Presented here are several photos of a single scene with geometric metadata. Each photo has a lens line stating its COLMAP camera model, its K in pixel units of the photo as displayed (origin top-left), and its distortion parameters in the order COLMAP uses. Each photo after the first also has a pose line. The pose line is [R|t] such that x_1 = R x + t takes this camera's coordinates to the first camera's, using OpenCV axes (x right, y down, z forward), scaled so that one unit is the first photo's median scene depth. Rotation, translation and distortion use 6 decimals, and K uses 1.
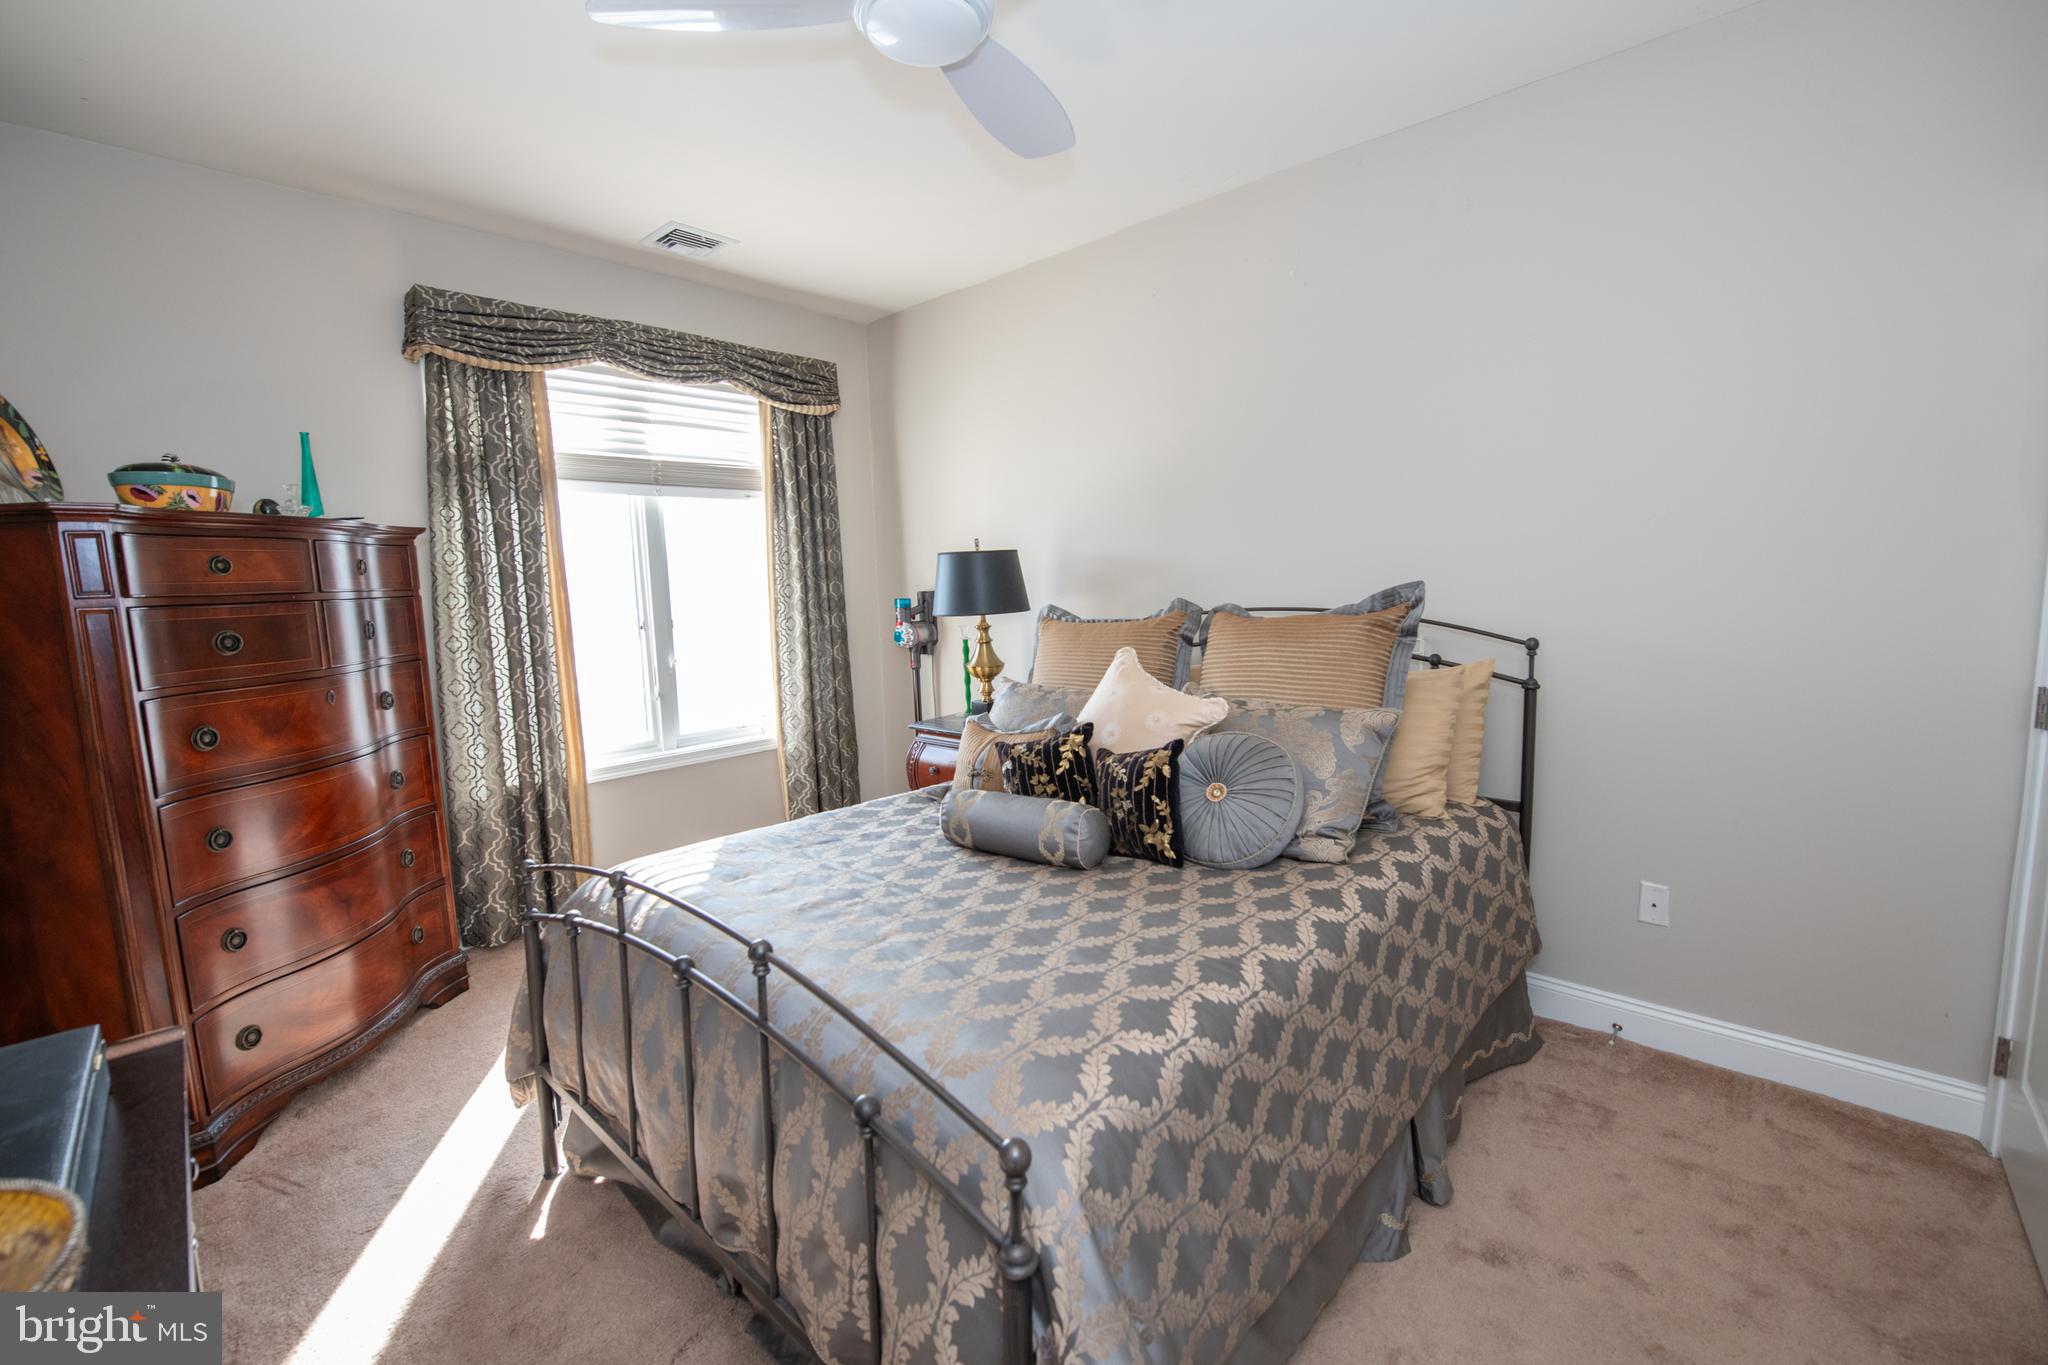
lens RADIAL K [[859.1, 0, 1020.3], [0, 859.1, 680.2], [0, 0, 1]] dist [-0.015994, -0.002054]
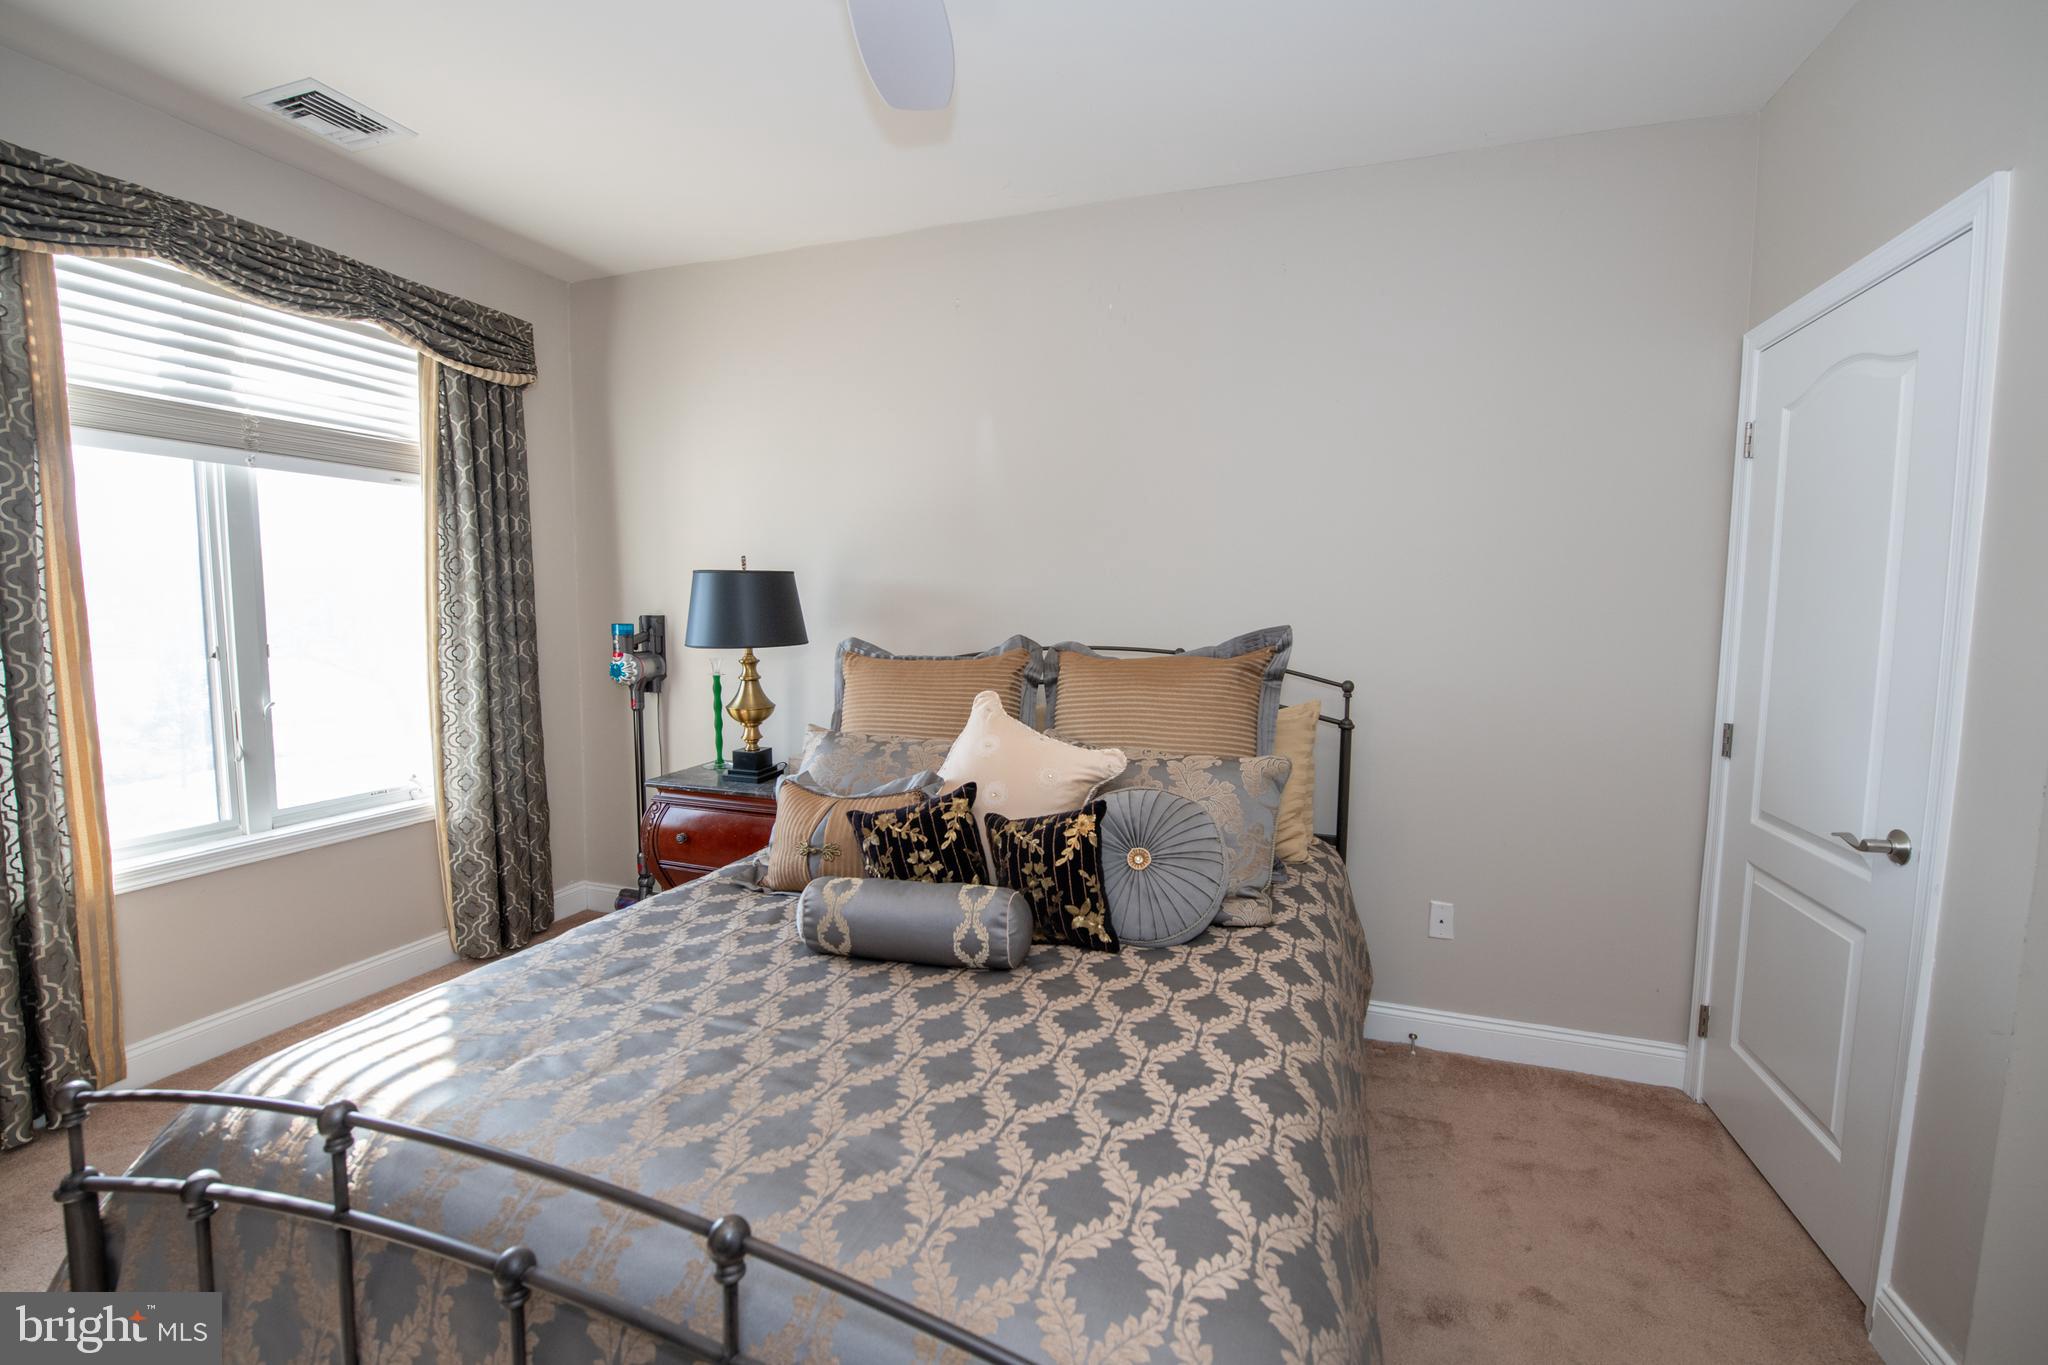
lens RADIAL K [[859.1, 0, 1074.2], [0, 859.1, 678.9], [0, 0, 1]] dist [-0.015994, -0.002054]
pose [[0.909721, 0.003674, 0.415205, -0.152604], [0.011503, 0.999354, -0.034046, -0.019226], [-0.415061, 0.035748, 0.909091, 0.166004]]
